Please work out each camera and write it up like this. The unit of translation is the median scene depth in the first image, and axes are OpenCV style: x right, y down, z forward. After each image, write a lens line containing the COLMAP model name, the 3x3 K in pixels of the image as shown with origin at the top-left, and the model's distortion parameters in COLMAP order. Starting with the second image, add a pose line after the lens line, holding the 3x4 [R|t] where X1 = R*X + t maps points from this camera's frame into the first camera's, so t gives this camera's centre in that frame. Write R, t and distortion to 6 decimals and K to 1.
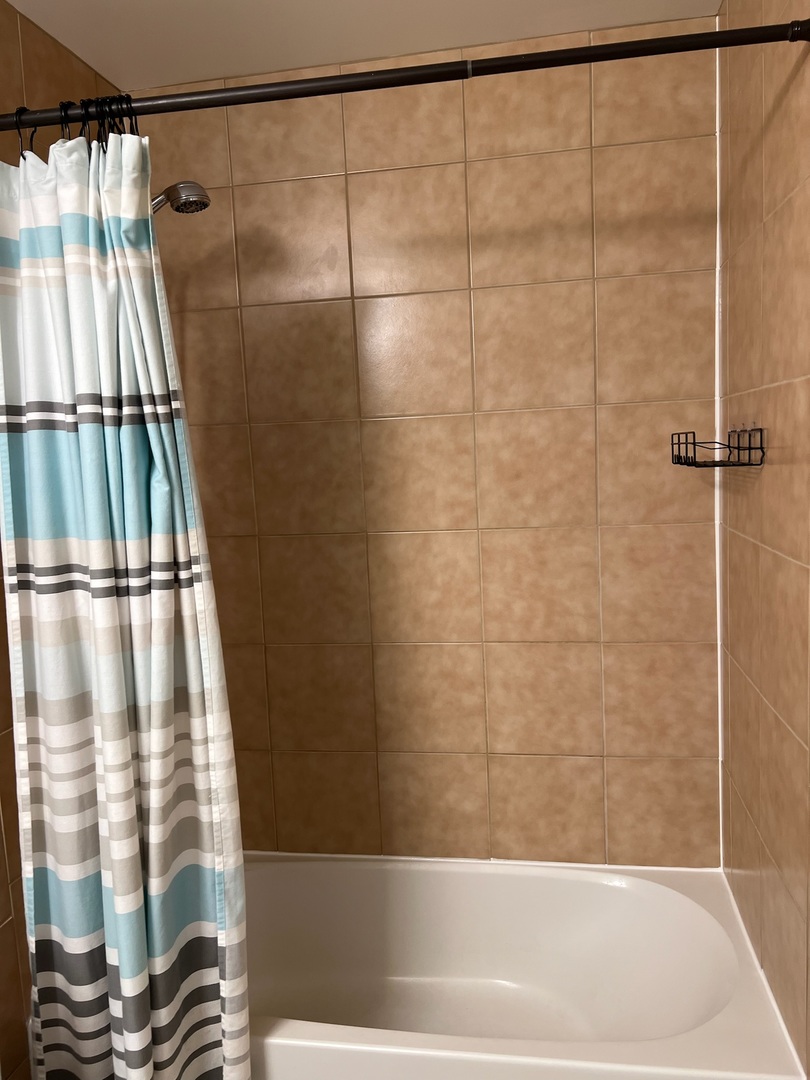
lens RADIAL K [[812.1, 0, 415.9], [0, 812.1, 549.4], [0, 0, 1]] dist [0.036745, -0.046900]
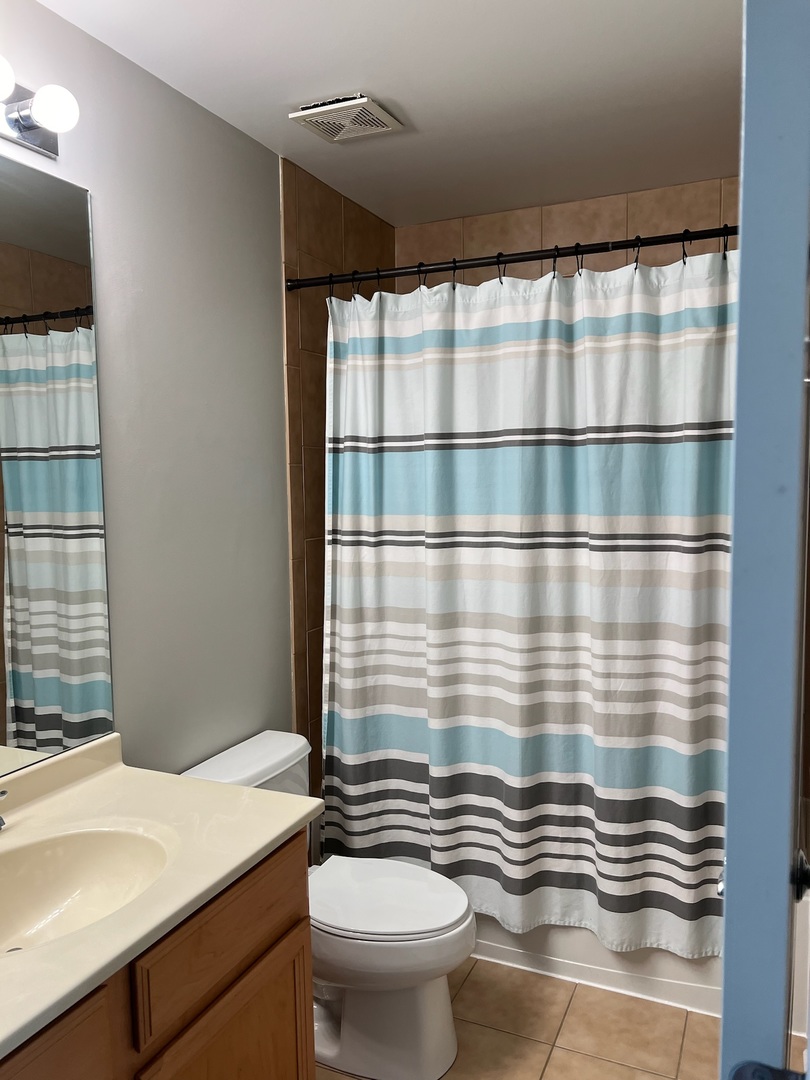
lens RADIAL K [[812.1, 0, 411.2], [0, 812.1, 554.3], [0, 0, 1]] dist [0.036745, -0.046900]
pose [[0.968926, 0.052645, -0.241682, 0.090589], [-0.058993, 0.998076, -0.019103, 0.093593], [0.240211, 0.032767, 0.970168, -0.614179]]
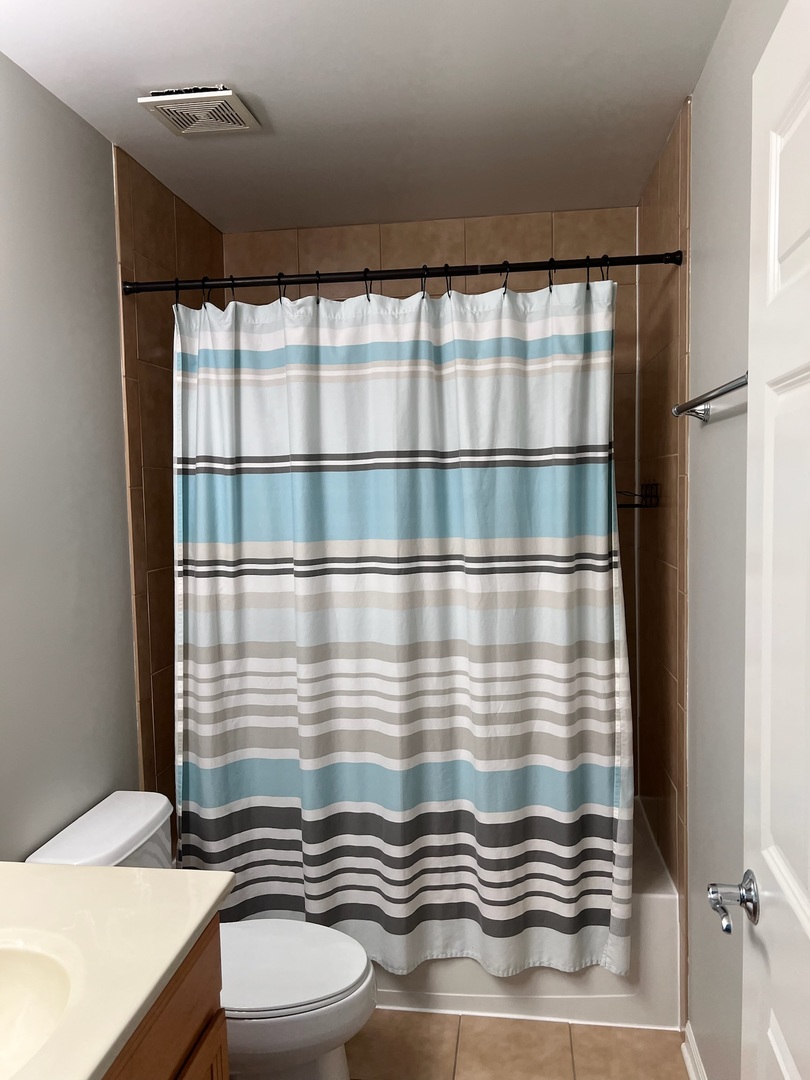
lens RADIAL K [[812.1, 0, 413.5], [0, 812.1, 551.9], [0, 0, 1]] dist [0.036745, -0.046900]
pose [[0.999179, 0.018428, 0.036075, -0.102712], [-0.016644, 0.998653, -0.049153, 0.073191], [-0.036932, 0.048513, 0.998140, -0.558996]]
